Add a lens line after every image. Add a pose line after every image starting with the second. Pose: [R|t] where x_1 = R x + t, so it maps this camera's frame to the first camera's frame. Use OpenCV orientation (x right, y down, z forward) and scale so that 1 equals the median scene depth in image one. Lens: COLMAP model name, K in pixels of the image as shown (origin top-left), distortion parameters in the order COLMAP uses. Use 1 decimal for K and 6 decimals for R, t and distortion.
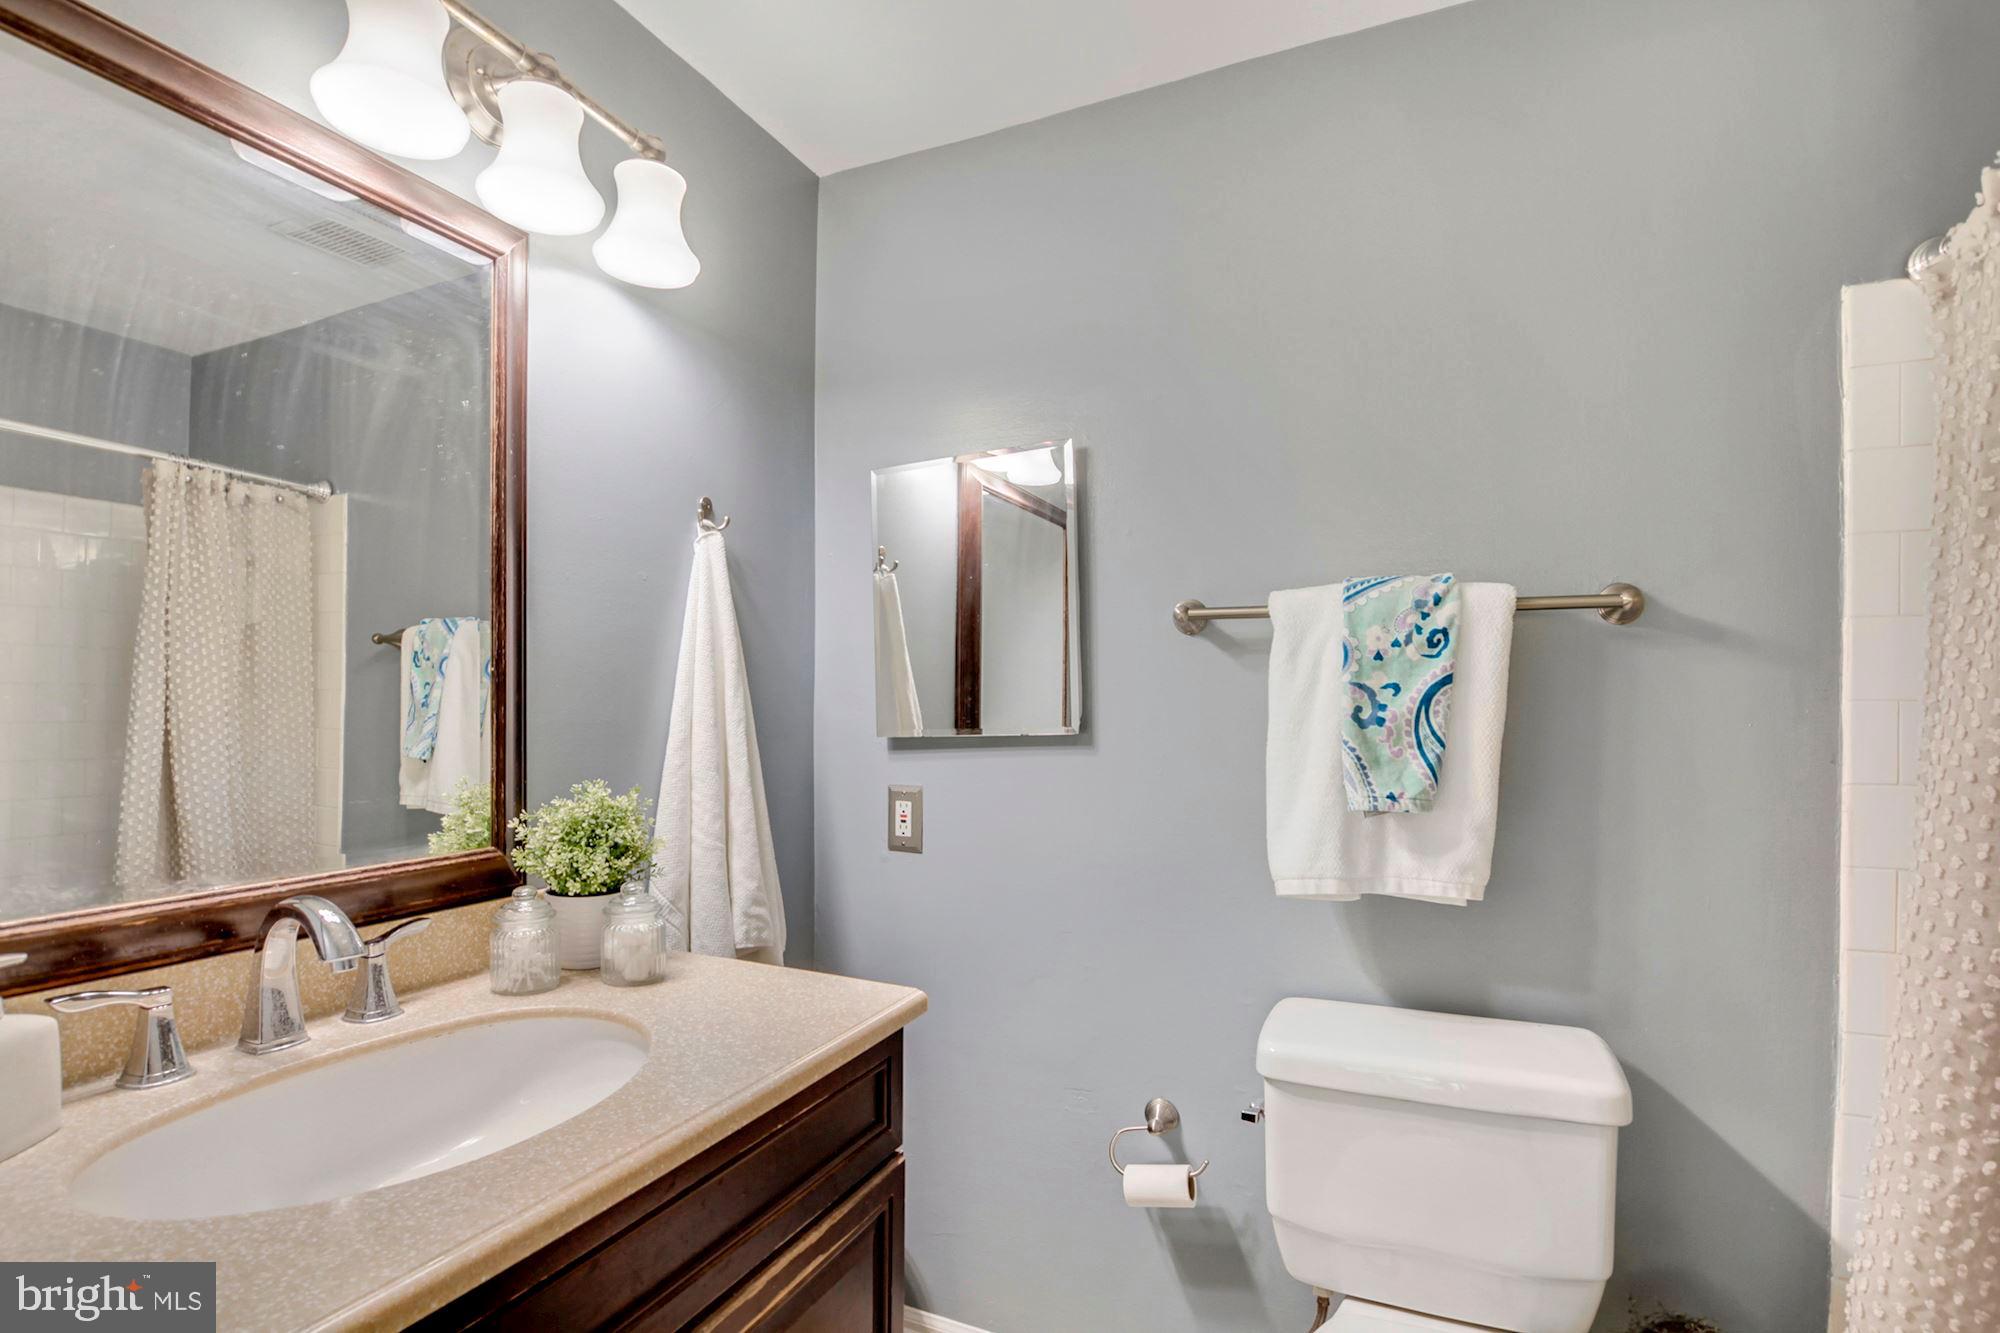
lens RADIAL K [[953.3, 0, 989.5], [0, 953.3, 693.5], [0, 0, 1]] dist [-0.034520, 0.000240]
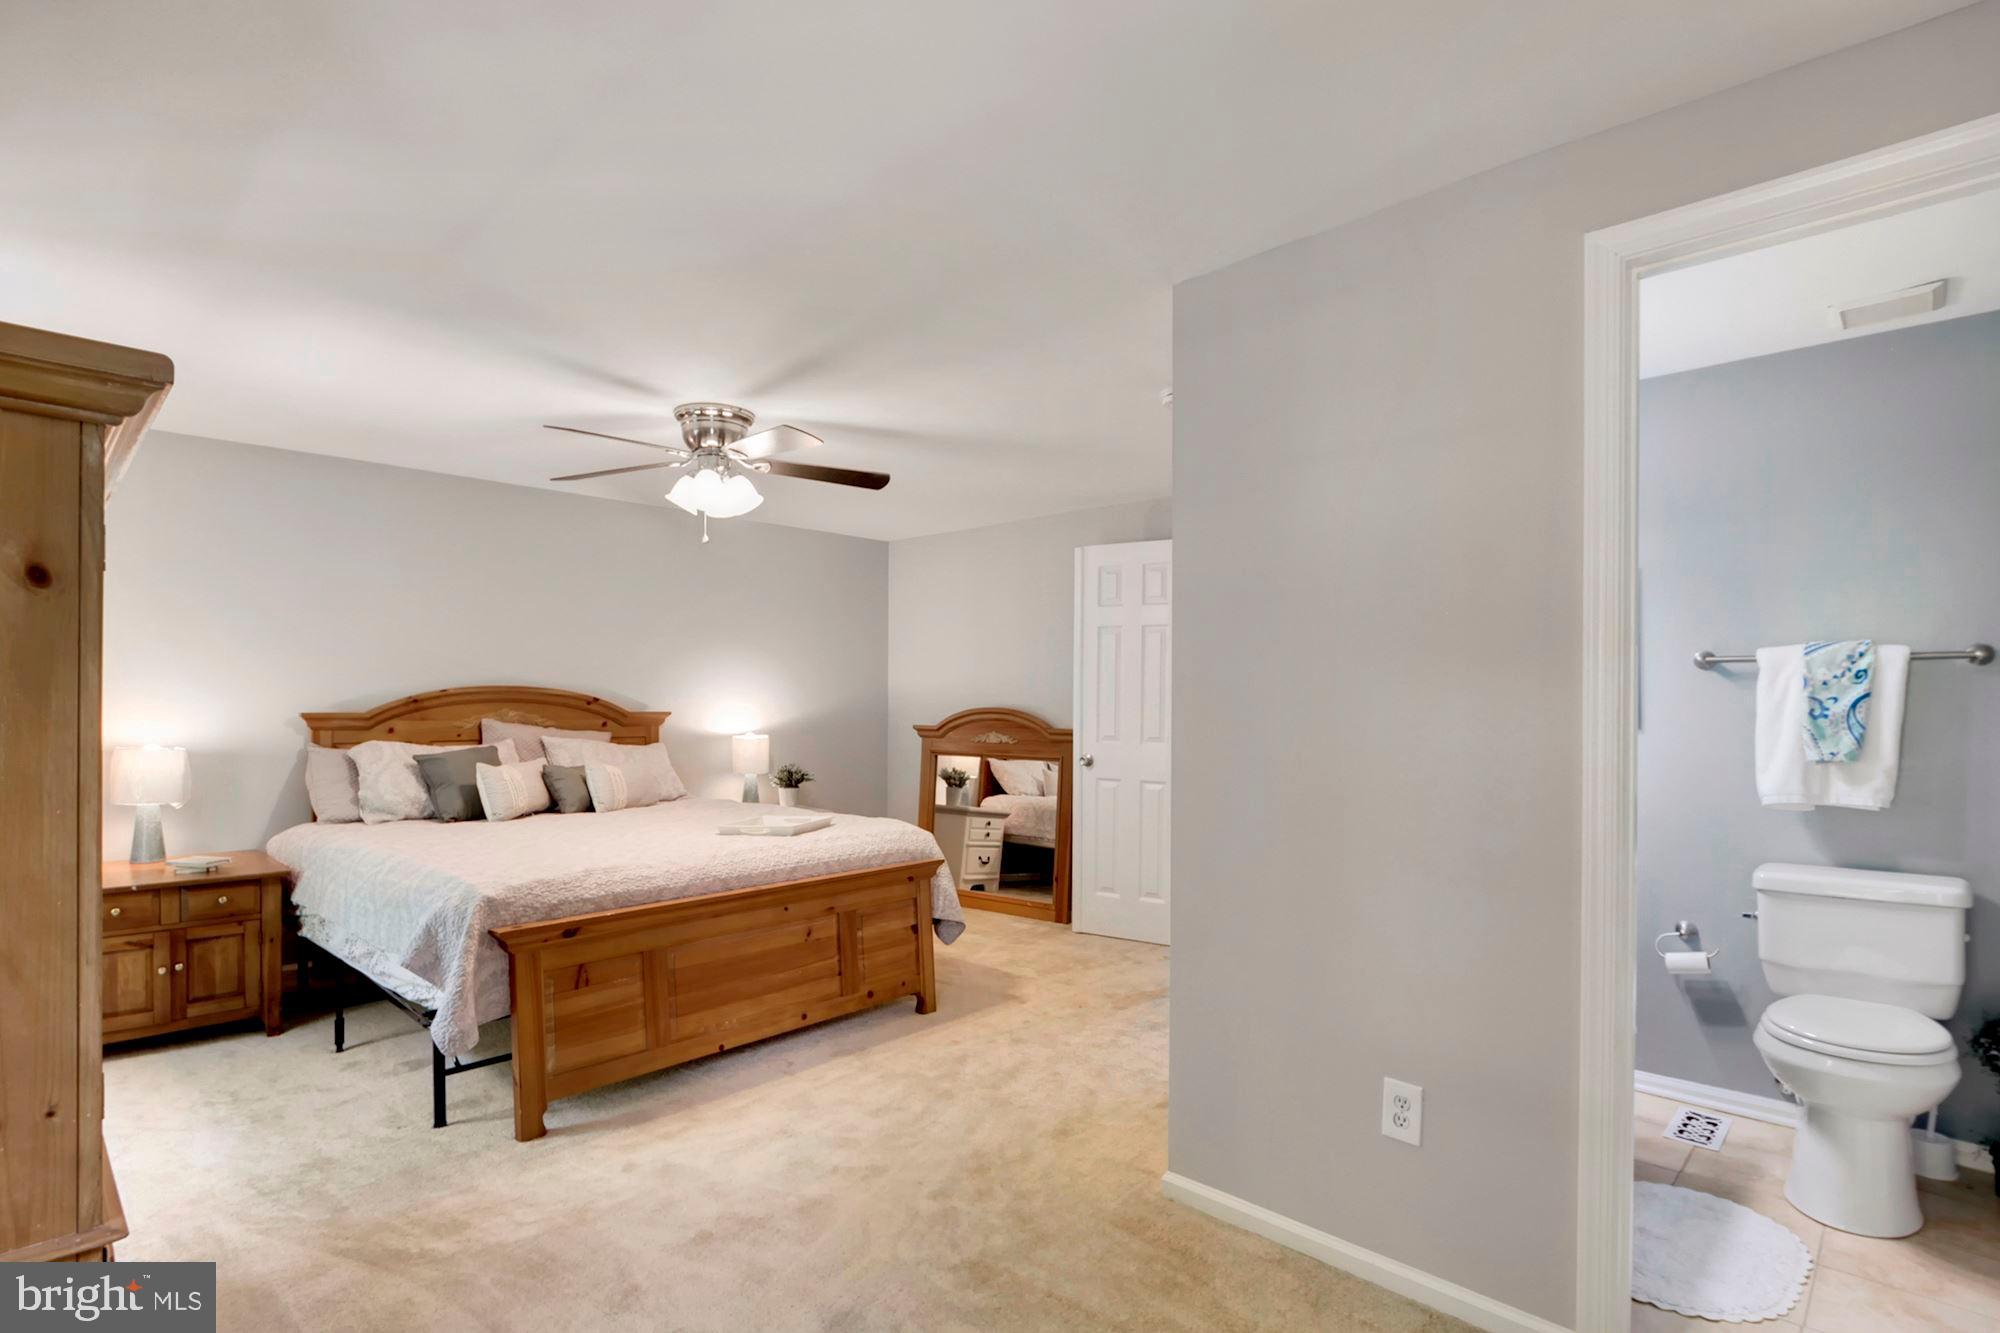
lens RADIAL K [[982.4, 0, 996.4], [0, 982.4, 705.0], [0, 0, 1]] dist [-0.046569, 0.016394]
pose [[0.939829, -0.002044, -0.341639, -0.534213], [0.003765, 0.999983, 0.004374, -0.009486], [0.341625, -0.005397, 0.939821, -1.474745]]
